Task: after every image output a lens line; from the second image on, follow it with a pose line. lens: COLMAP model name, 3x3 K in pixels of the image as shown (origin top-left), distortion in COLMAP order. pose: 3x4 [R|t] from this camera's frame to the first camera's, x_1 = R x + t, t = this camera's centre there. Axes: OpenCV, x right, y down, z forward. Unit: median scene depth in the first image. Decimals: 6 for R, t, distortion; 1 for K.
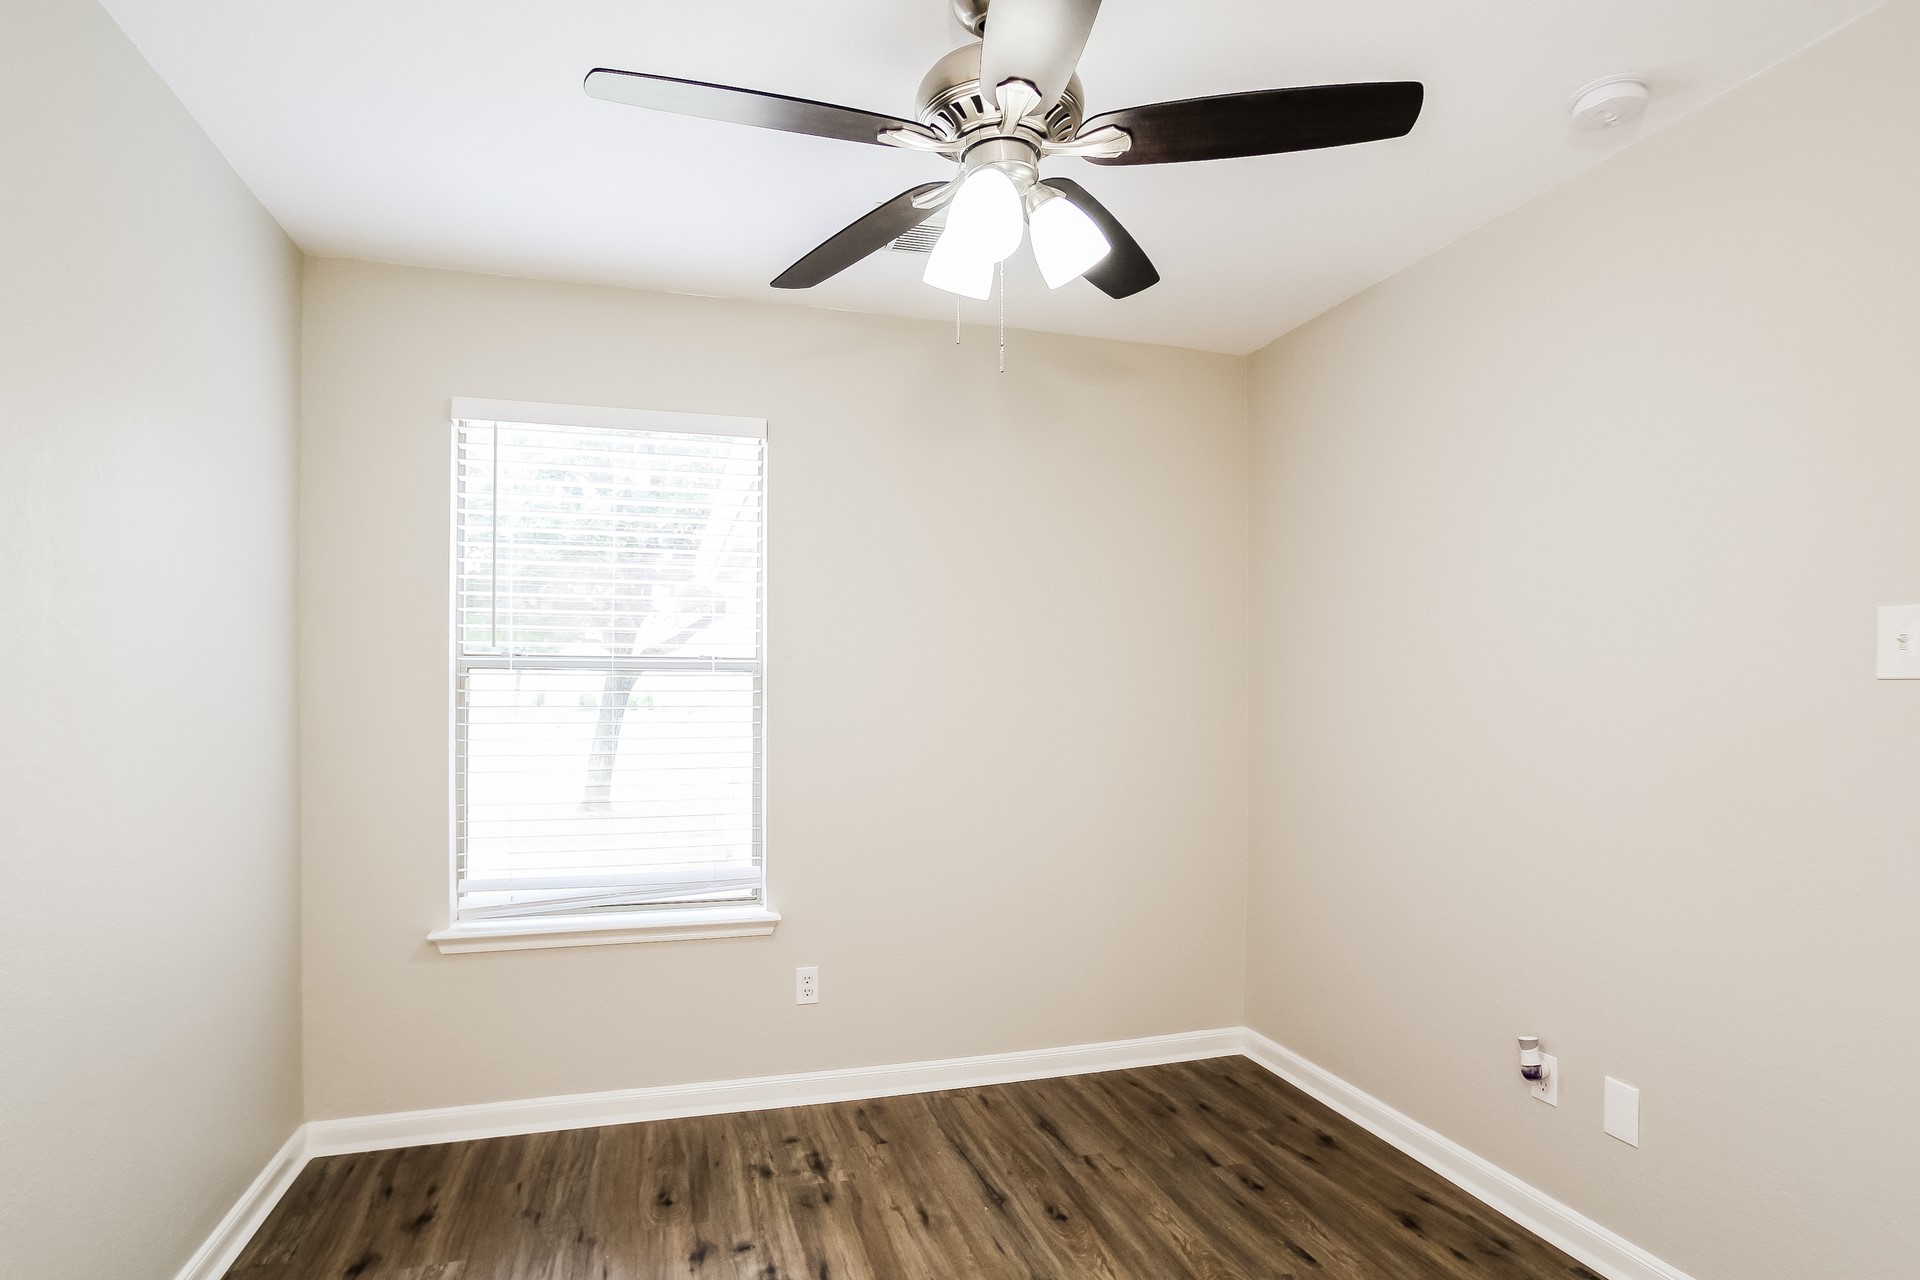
lens RADIAL K [[1042.2, 0, 956.8], [0, 1042.2, 698.2], [0, 0, 1]] dist [-0.062804, 0.041621]
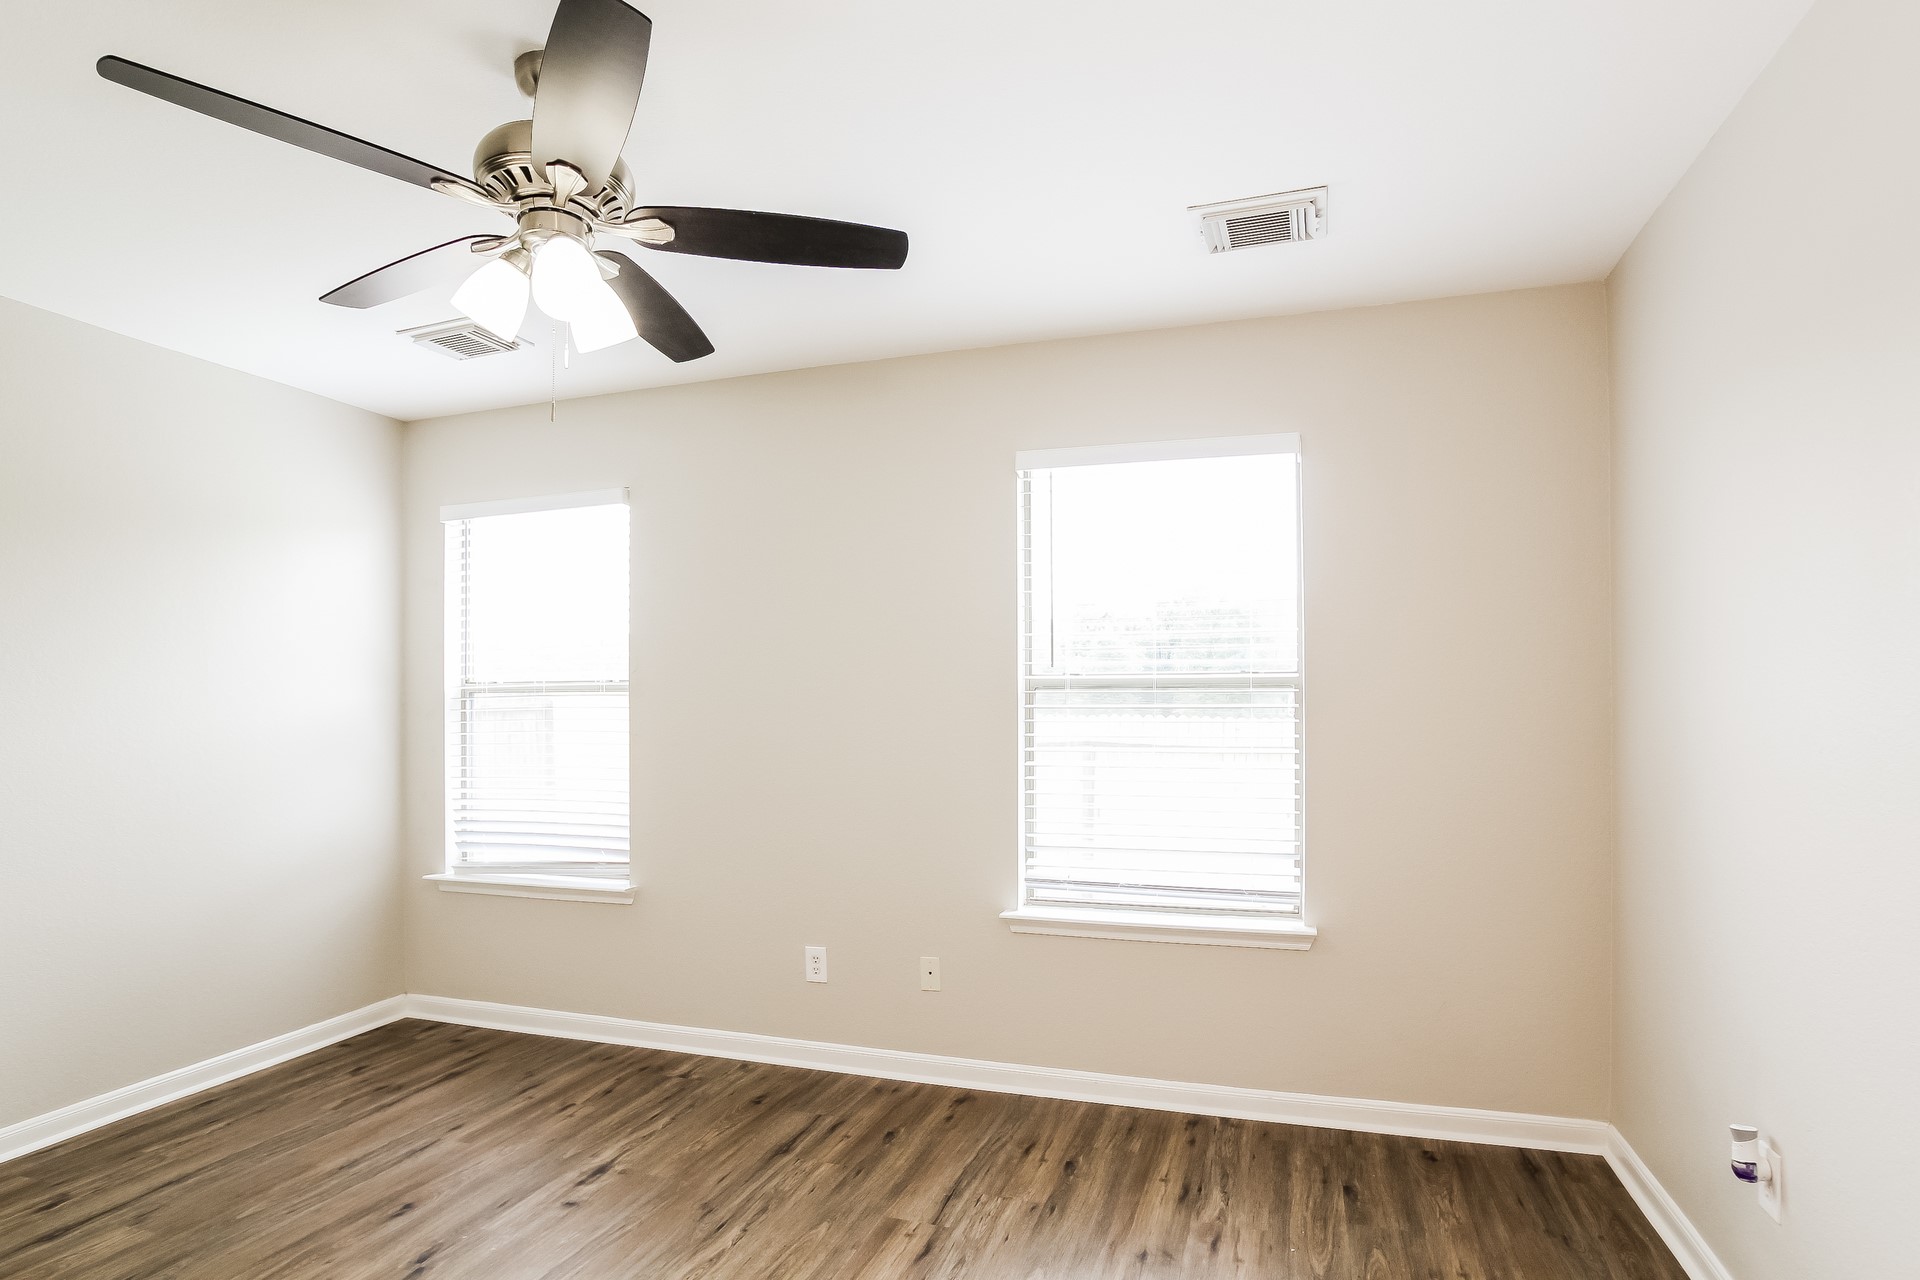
lens RADIAL K [[1006.8, 0, 993.1], [0, 1006.8, 719.0], [0, 0, 1]] dist [0.020583, -0.000003]
pose [[0.835779, 0.004826, -0.549045, 0.110387], [-0.001350, 0.999976, 0.006735, -0.000190], [0.549065, -0.004888, 0.835766, 0.031668]]
